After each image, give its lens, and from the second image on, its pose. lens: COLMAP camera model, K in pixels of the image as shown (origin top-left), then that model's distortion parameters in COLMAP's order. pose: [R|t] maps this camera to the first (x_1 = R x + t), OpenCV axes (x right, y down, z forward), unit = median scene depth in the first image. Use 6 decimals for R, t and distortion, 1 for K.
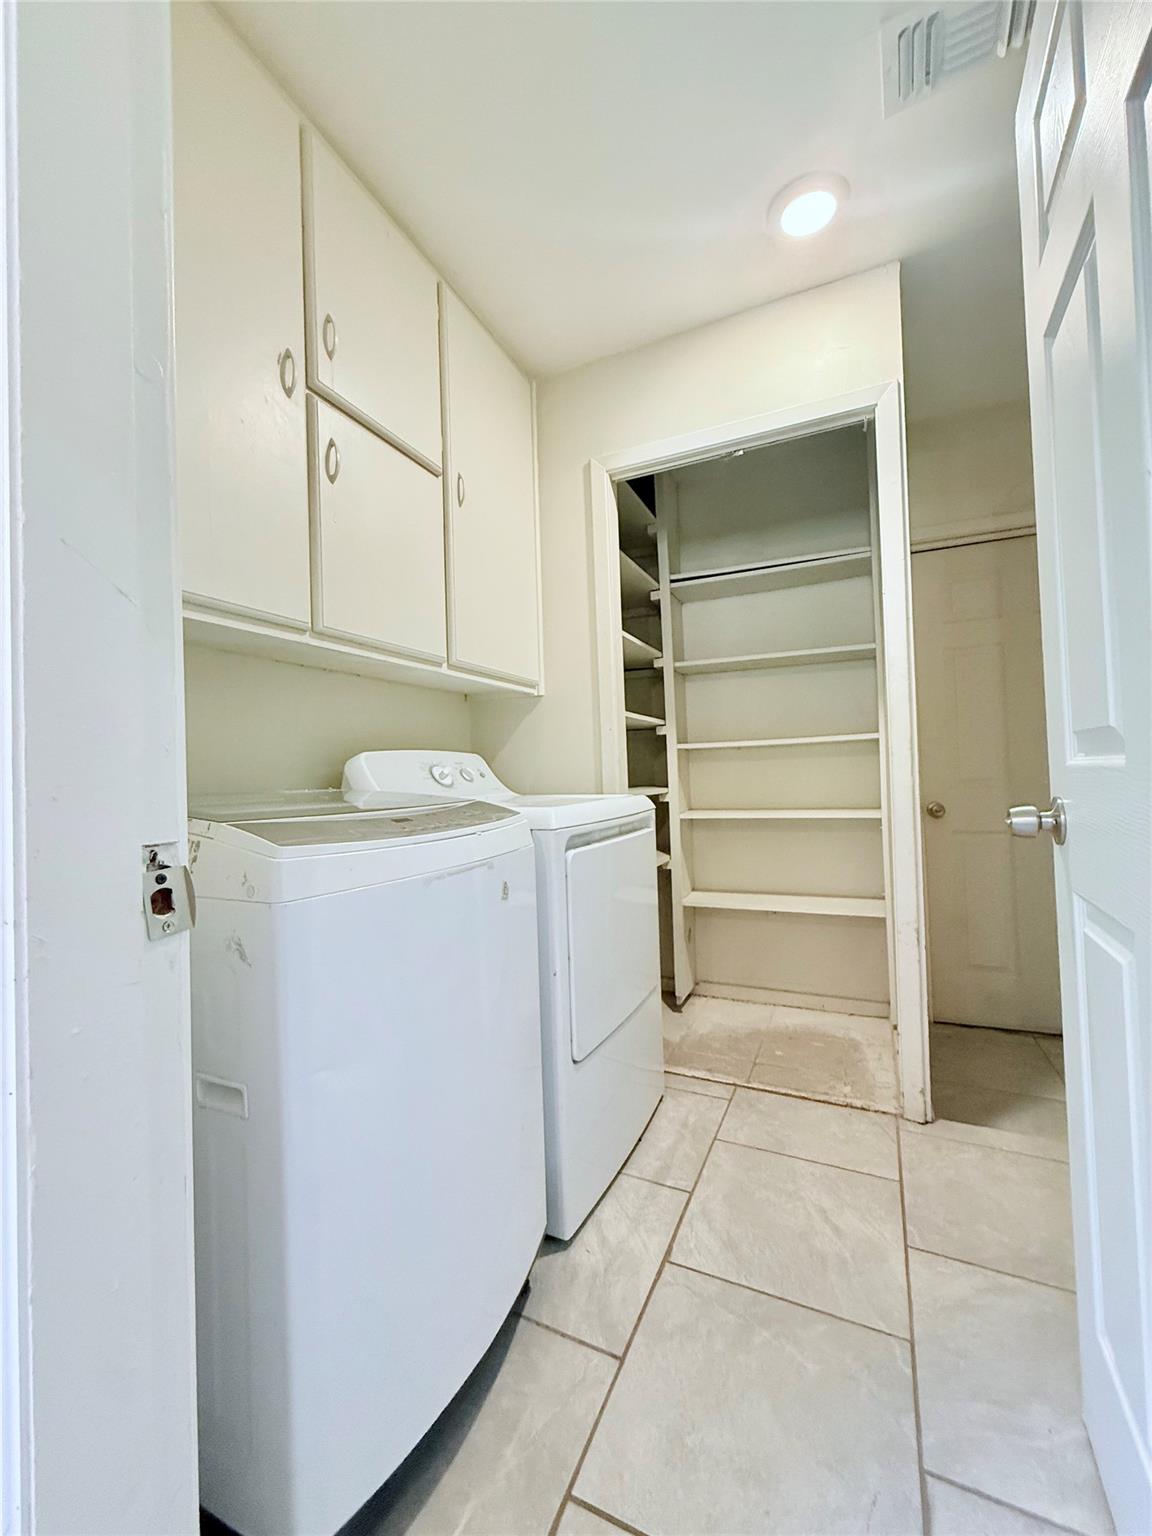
lens RADIAL K [[610.6, 0, 573.0], [0, 610.6, 768.7], [0, 0, 1]] dist [-0.001223, -0.000067]
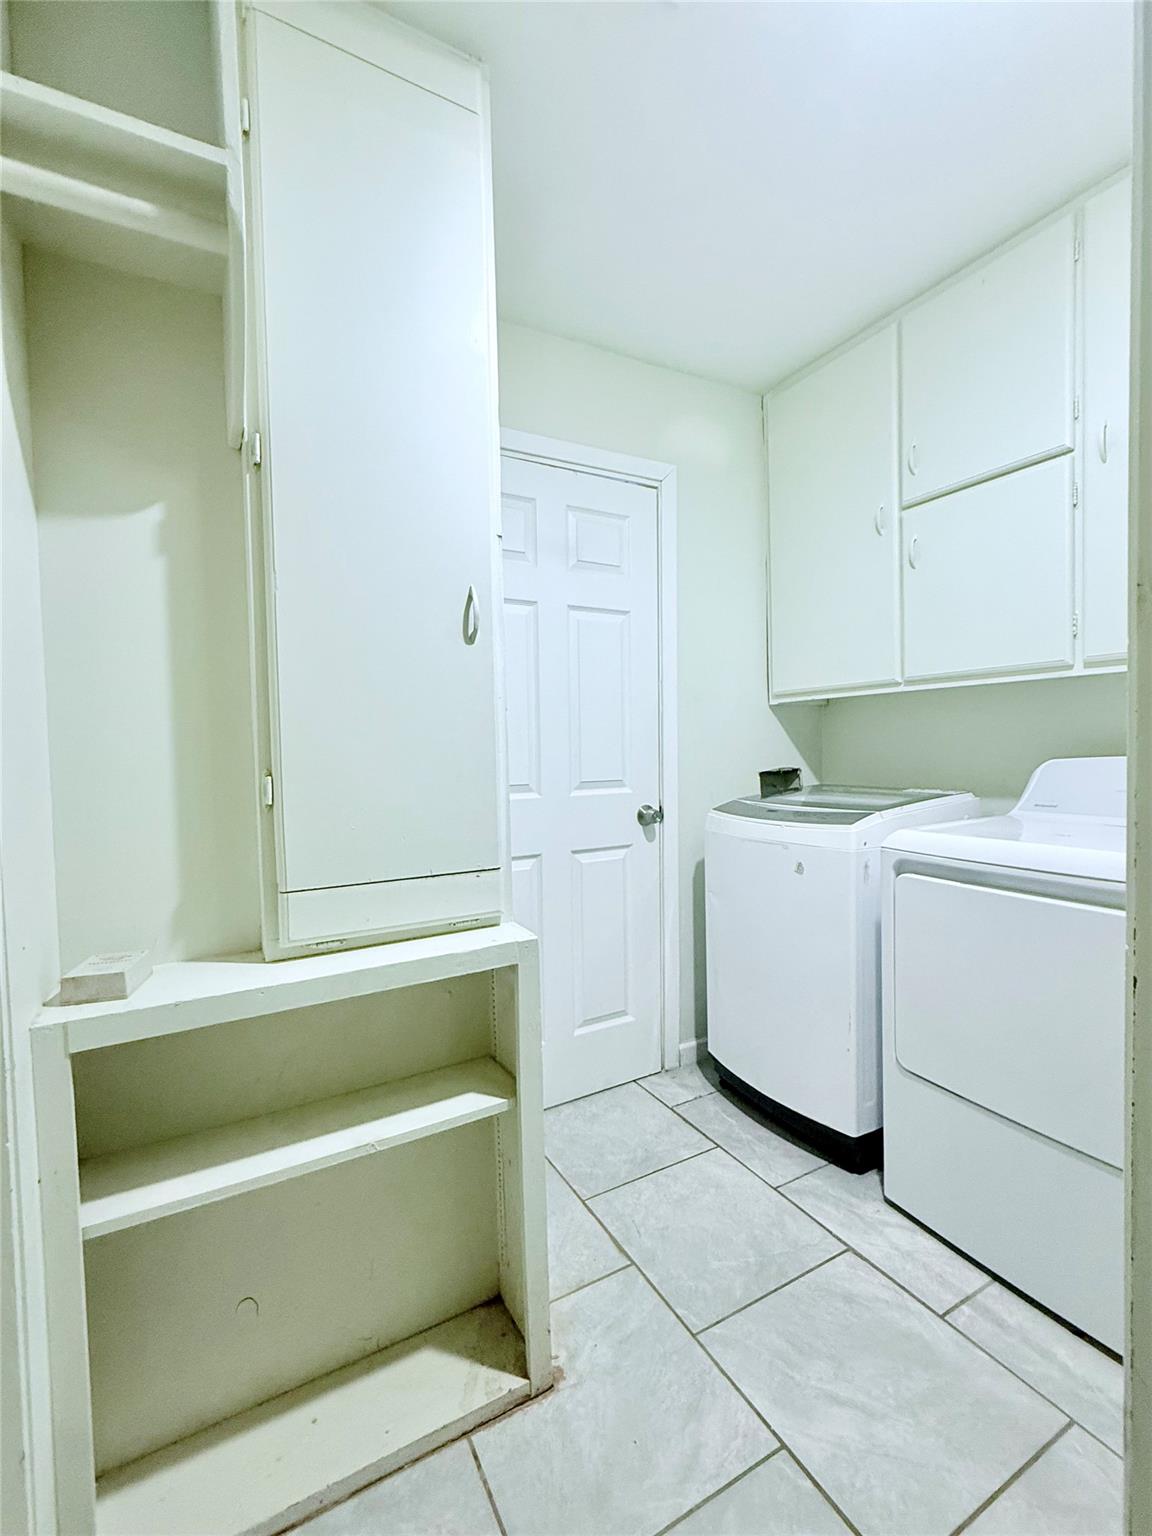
lens RADIAL K [[665.2, 0, 577.6], [0, 665.2, 765.3], [0, 0, 1]] dist [-0.000934, -0.000199]
pose [[-0.577528, 0.074030, -0.813007, 1.344149], [0.051369, 0.997202, 0.054311, -0.155880], [0.814753, -0.010397, -0.579715, 1.300230]]
